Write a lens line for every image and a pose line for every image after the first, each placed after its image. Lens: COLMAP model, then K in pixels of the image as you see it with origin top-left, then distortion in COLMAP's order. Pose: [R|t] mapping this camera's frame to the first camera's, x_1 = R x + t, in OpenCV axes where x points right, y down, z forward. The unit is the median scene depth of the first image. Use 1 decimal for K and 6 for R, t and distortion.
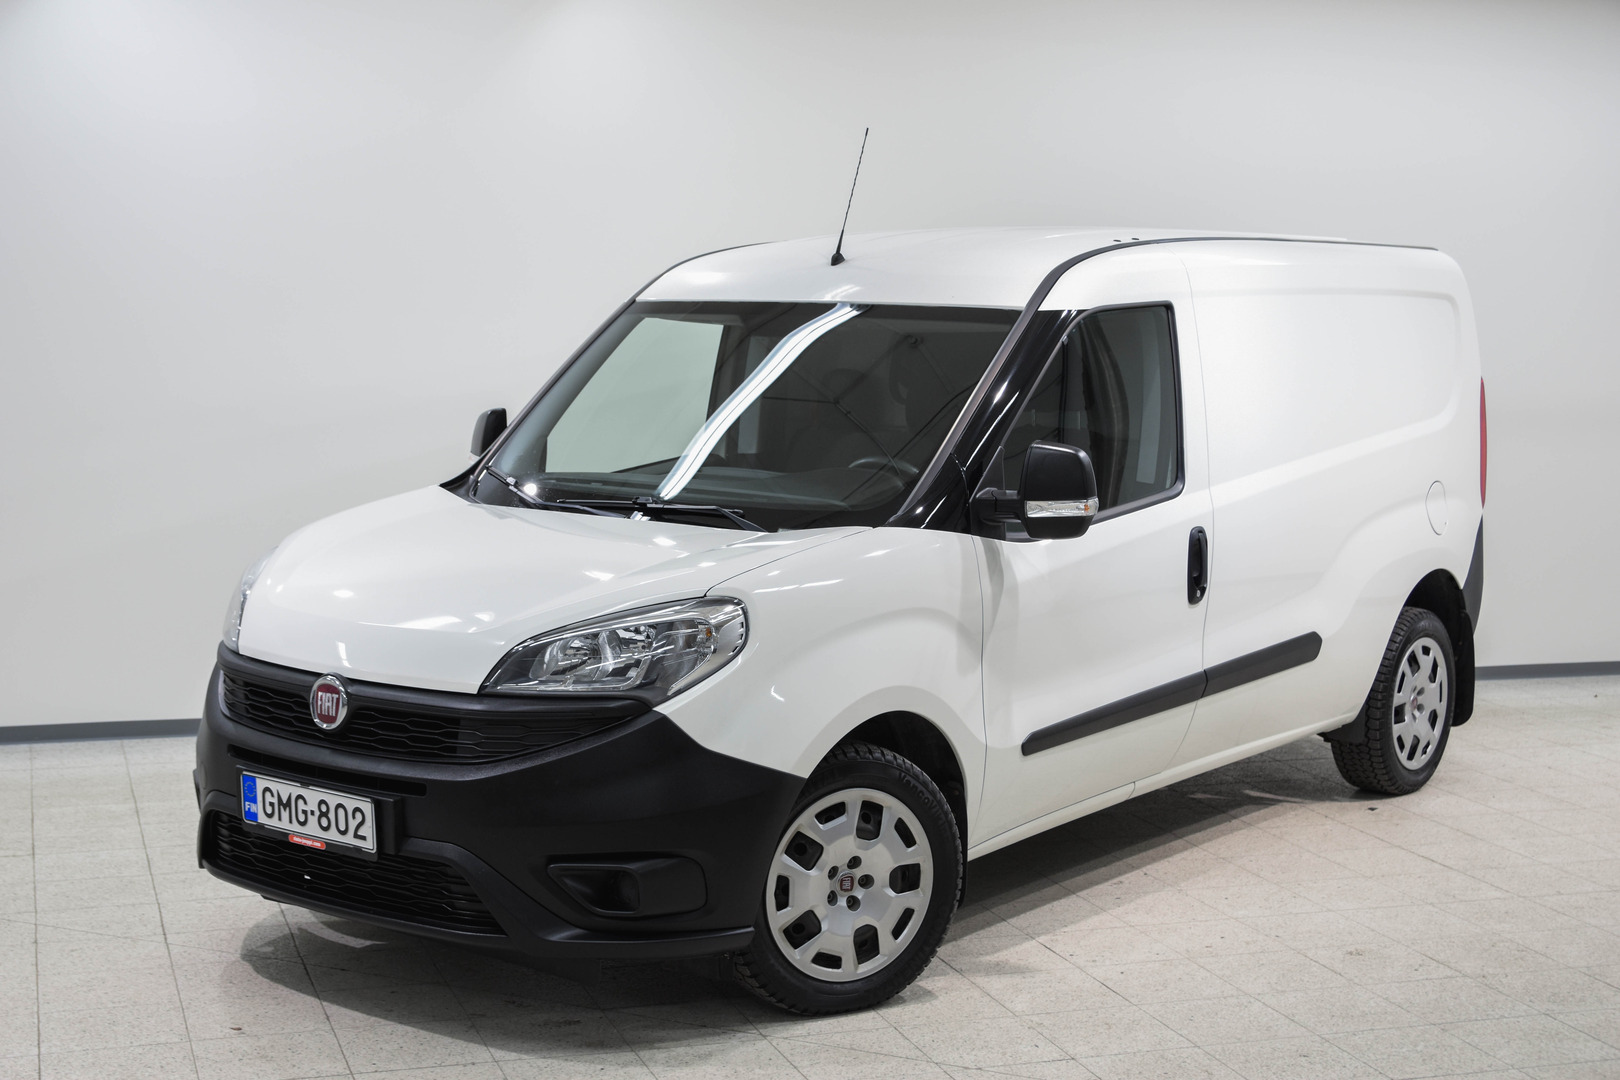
lens RADIAL K [[2290.8, 0, 810.0], [0, 2290.8, 540.0], [0, 0, 1]] dist [0.000709, 0.013853]
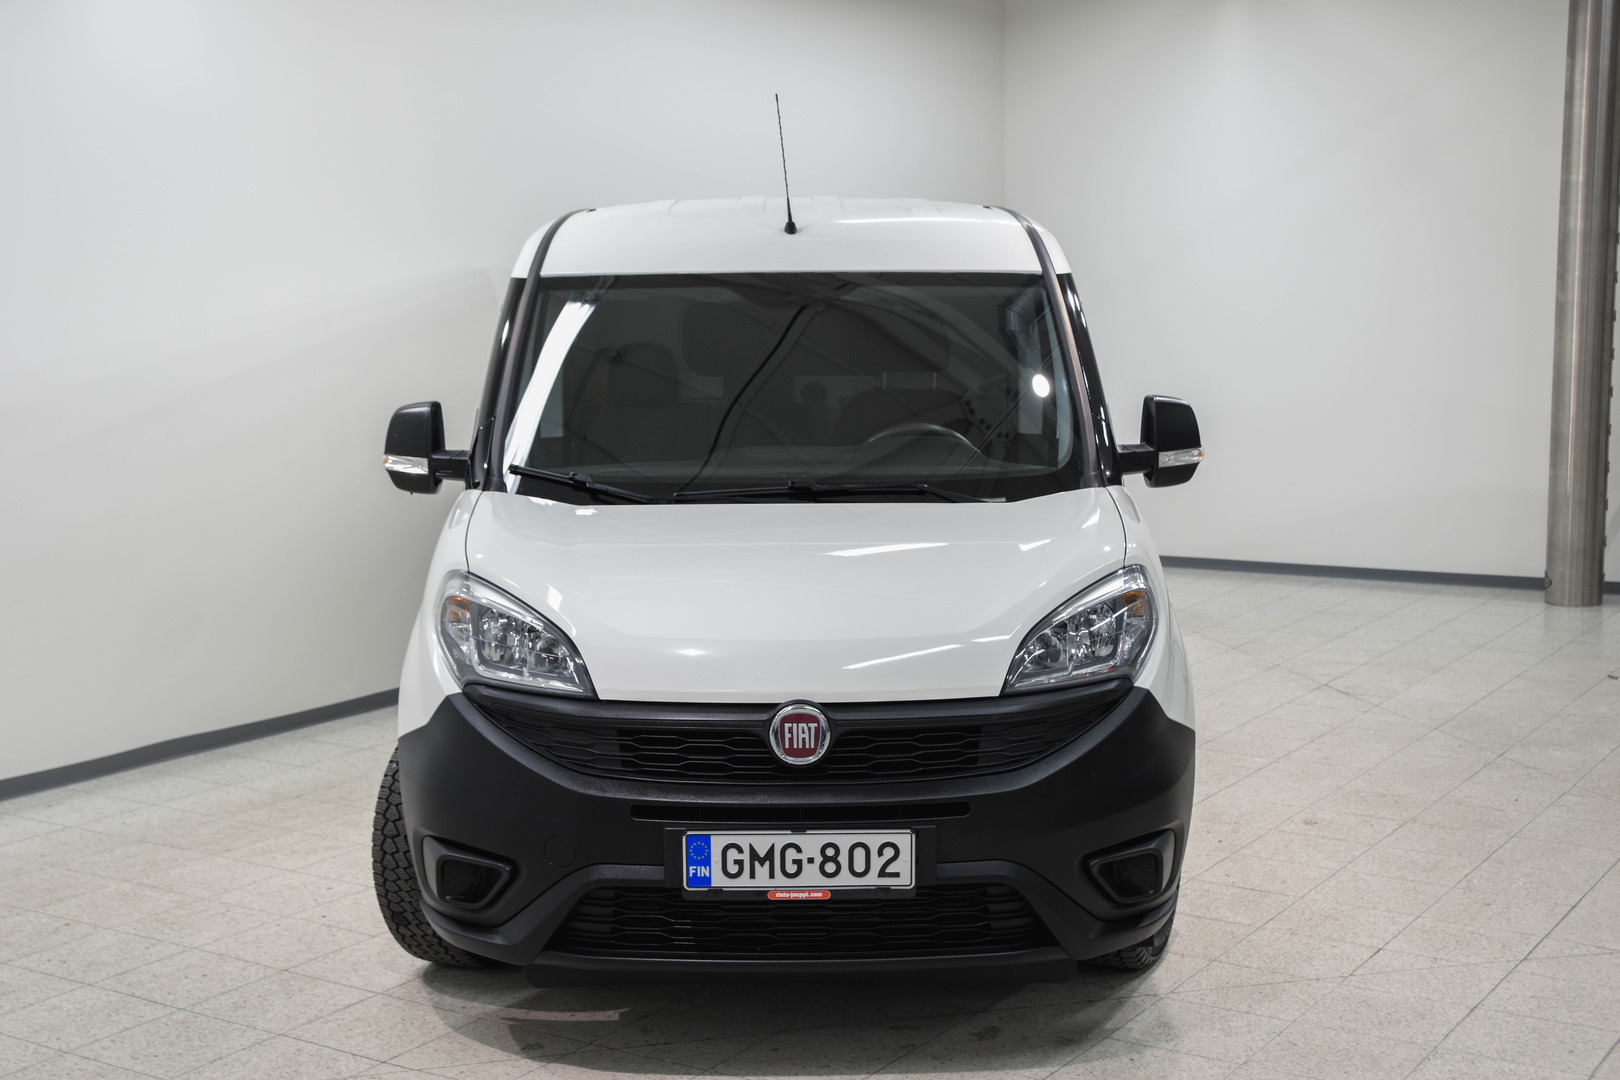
lens RADIAL K [[2100.1, 0, 791.9], [0, 2100.1, 547.1], [0, 0, 1]] dist [-0.000108, 0.195825]
pose [[0.784669, -0.100077, 0.611784, -0.700370], [0.083901, 0.994947, 0.055145, -0.045206], [-0.614211, 0.008059, 0.789100, 0.366841]]
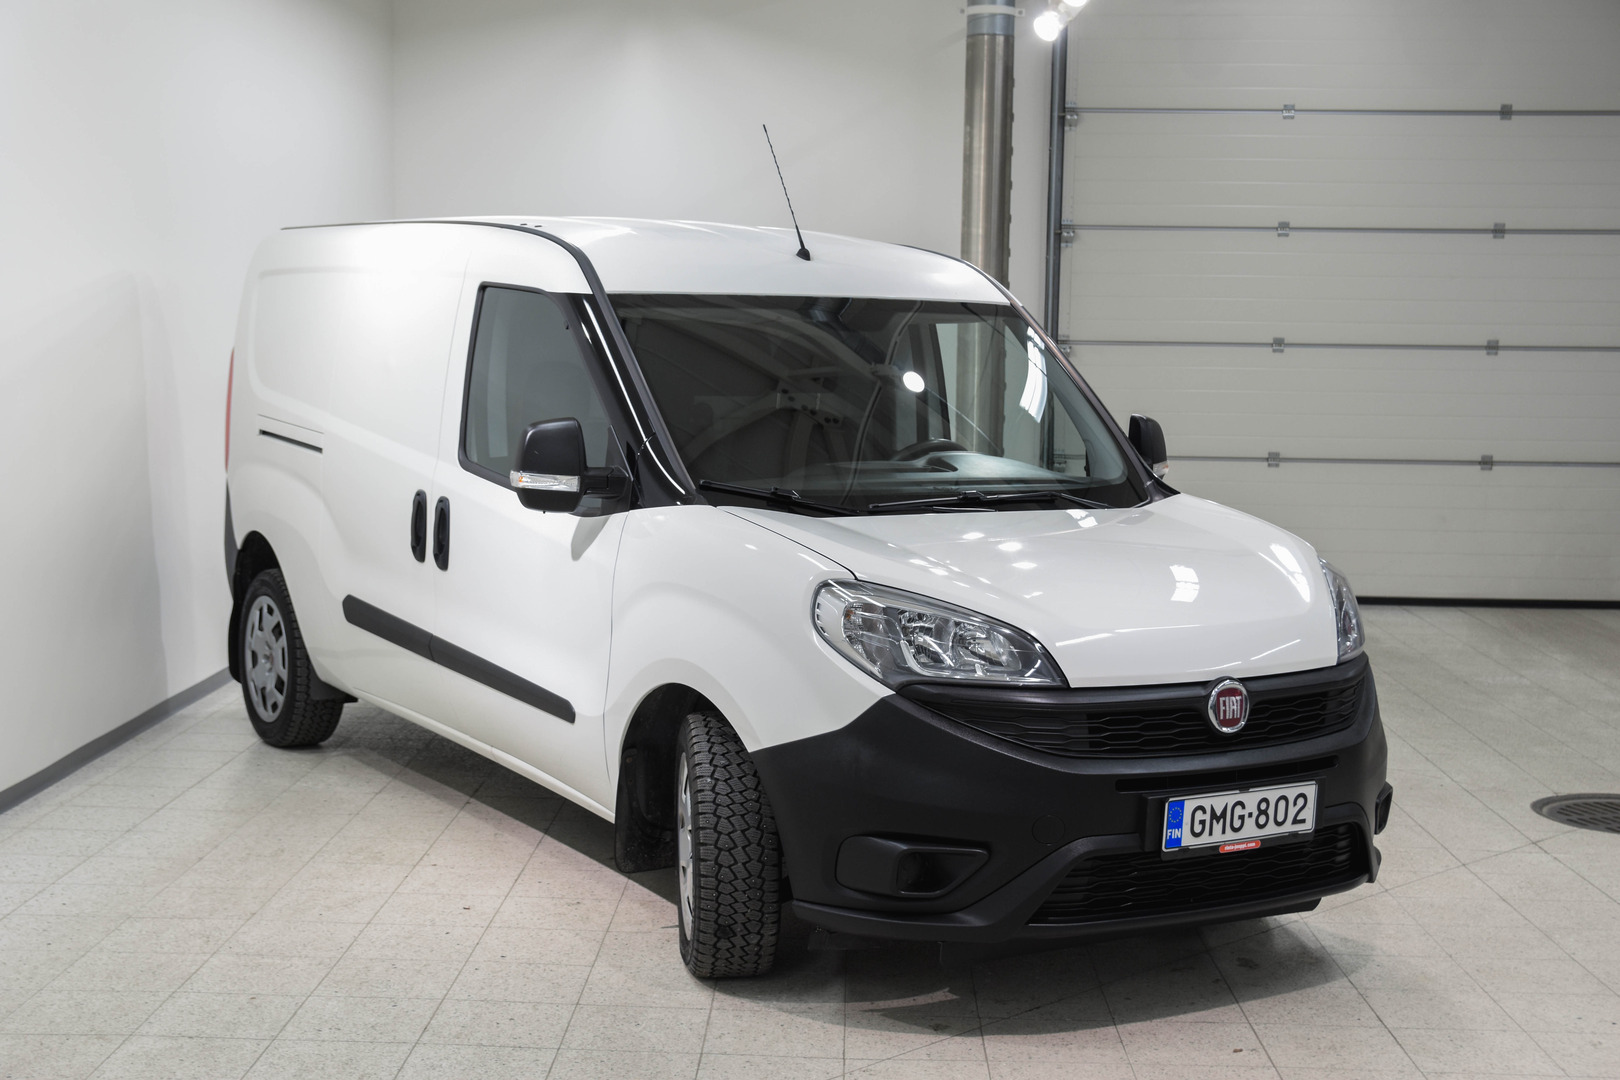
lens RADIAL K [[2173.7, 0, 810.0], [0, 2173.7, 540.0], [0, 0, 1]] dist [0.024678, 0.099934]
pose [[0.355165, -0.104012, 0.928999, -1.159217], [0.079446, 0.993554, 0.080866, -0.093697], [-0.931422, 0.045085, 0.361139, 0.825531]]
